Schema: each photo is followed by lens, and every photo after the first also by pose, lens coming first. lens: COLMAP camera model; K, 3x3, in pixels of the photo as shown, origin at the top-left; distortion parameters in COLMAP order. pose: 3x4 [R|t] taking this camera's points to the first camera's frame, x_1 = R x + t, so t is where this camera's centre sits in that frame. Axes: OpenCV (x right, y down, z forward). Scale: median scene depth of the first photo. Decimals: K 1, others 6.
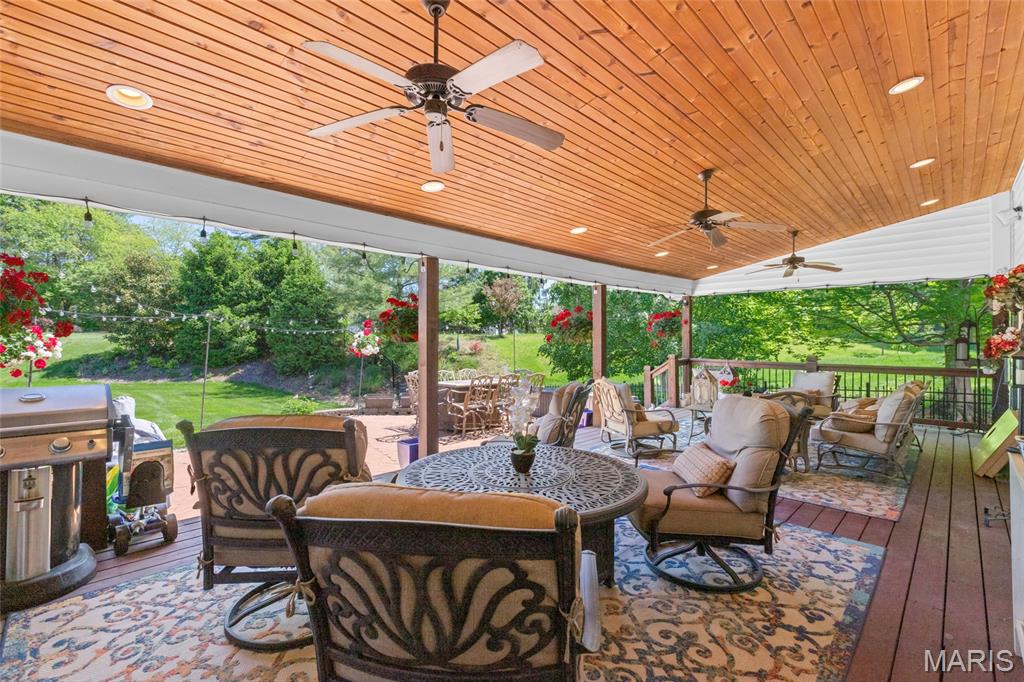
lens RADIAL K [[451.9, 0, 510.4], [0, 451.9, 338.3], [0, 0, 1]] dist [0.001010, 0.000065]
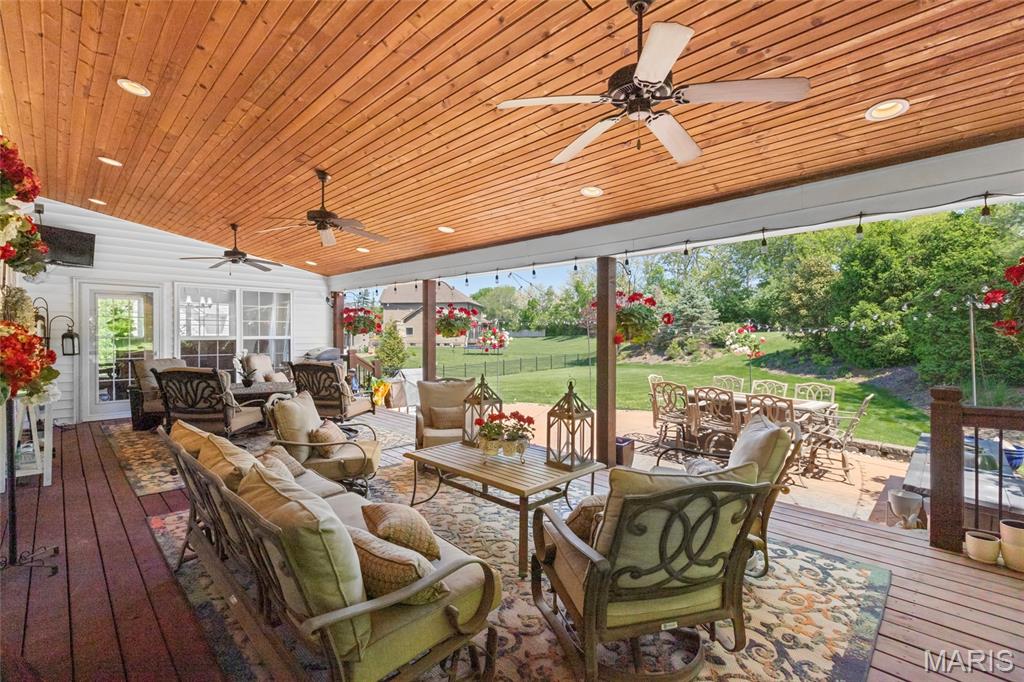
lens RADIAL K [[451.9, 0, 510.4], [0, 451.9, 338.3], [0, 0, 1]] dist [0.001010, 0.000065]
pose [[-0.004290, 0.009299, -0.999948, 0.292821], [-0.007342, 0.999930, 0.009330, -0.000595], [0.999964, 0.007382, -0.004221, 0.286305]]
